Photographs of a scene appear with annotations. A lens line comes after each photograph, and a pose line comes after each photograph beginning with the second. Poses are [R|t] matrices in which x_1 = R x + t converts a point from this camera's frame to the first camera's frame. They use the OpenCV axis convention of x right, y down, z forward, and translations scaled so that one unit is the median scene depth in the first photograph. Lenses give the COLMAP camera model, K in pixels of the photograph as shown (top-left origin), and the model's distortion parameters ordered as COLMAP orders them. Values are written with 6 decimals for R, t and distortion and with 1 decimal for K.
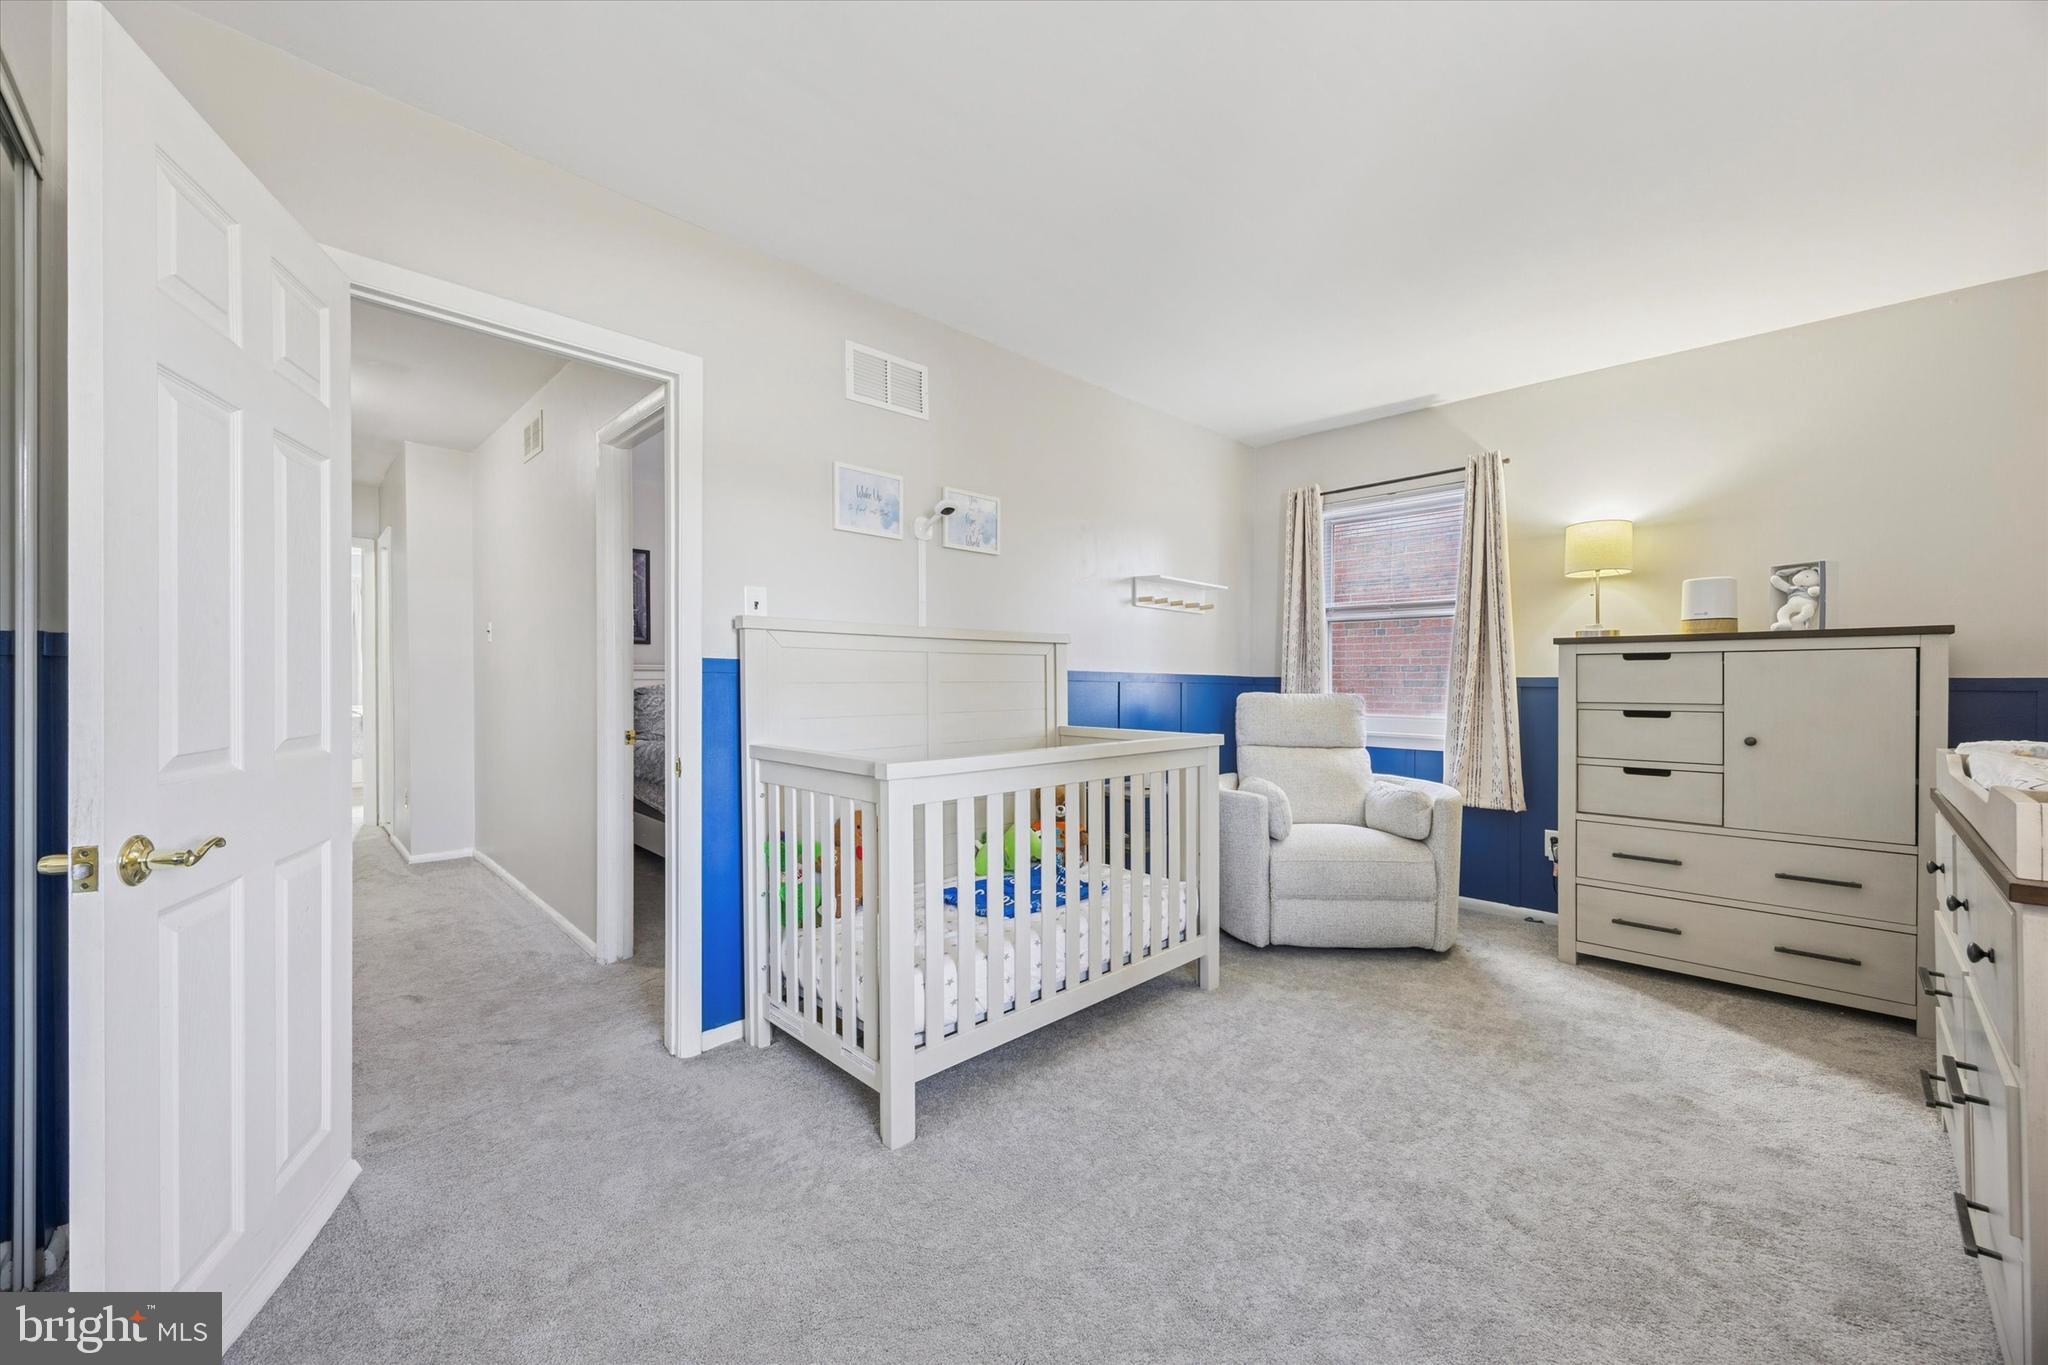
lens RADIAL K [[785.8, 0, 1054.8], [0, 785.8, 679.3], [0, 0, 1]] dist [0.000662, 0.000071]
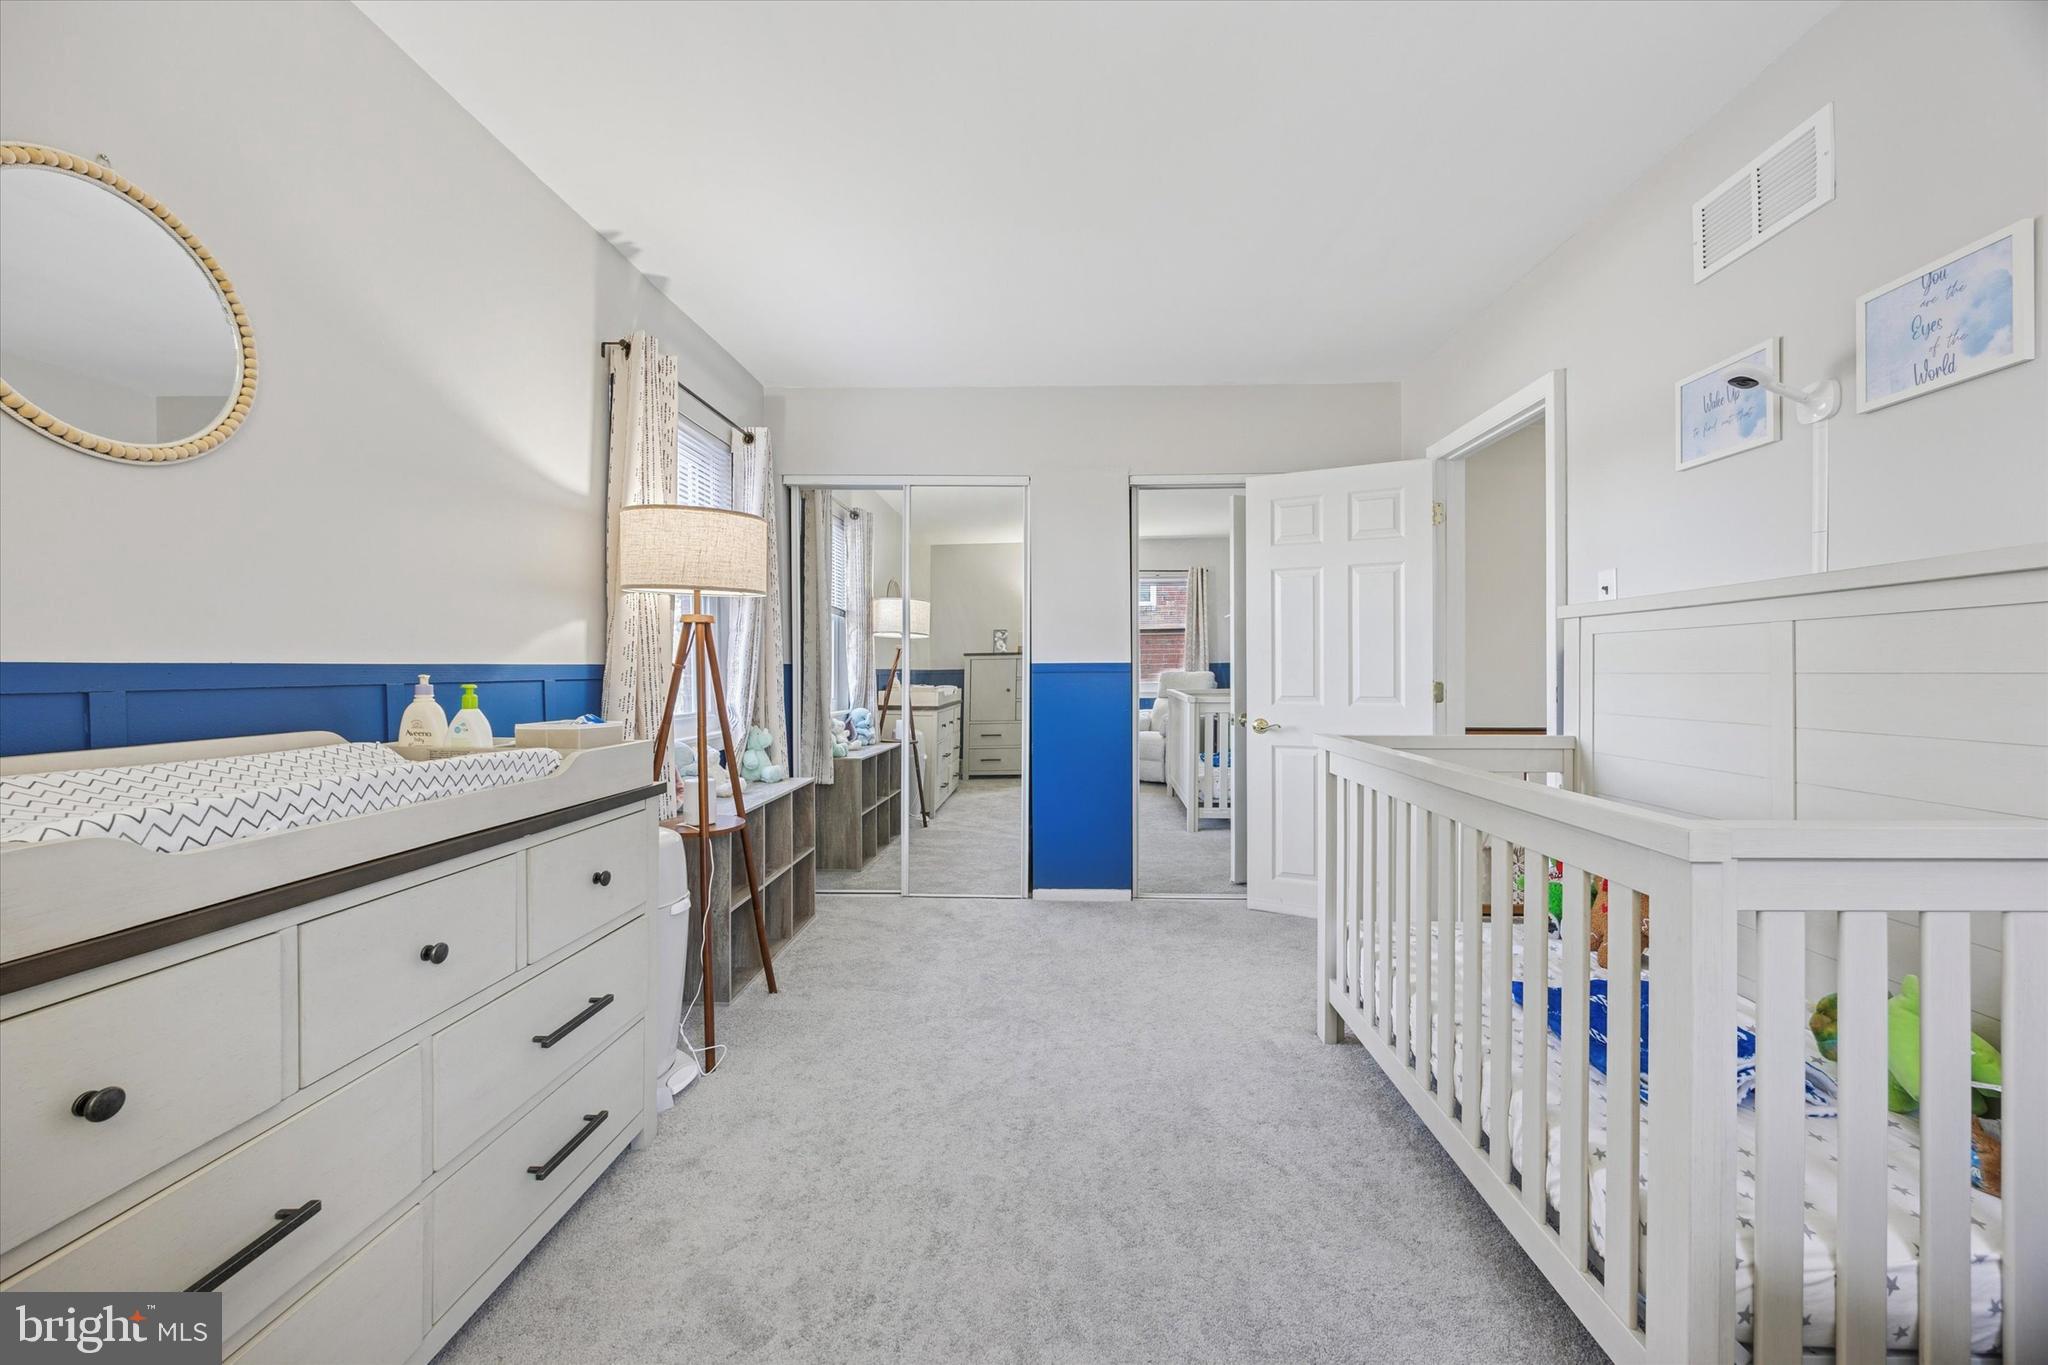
lens RADIAL K [[785.8, 0, 1054.8], [0, 785.8, 679.3], [0, 0, 1]] dist [0.000662, 0.000071]
pose [[-0.712018, 0.007052, -0.702126, 0.637600], [0.007079, 0.999971, 0.002865, 0.004165], [0.702125, -0.002930, -0.712047, 1.034223]]
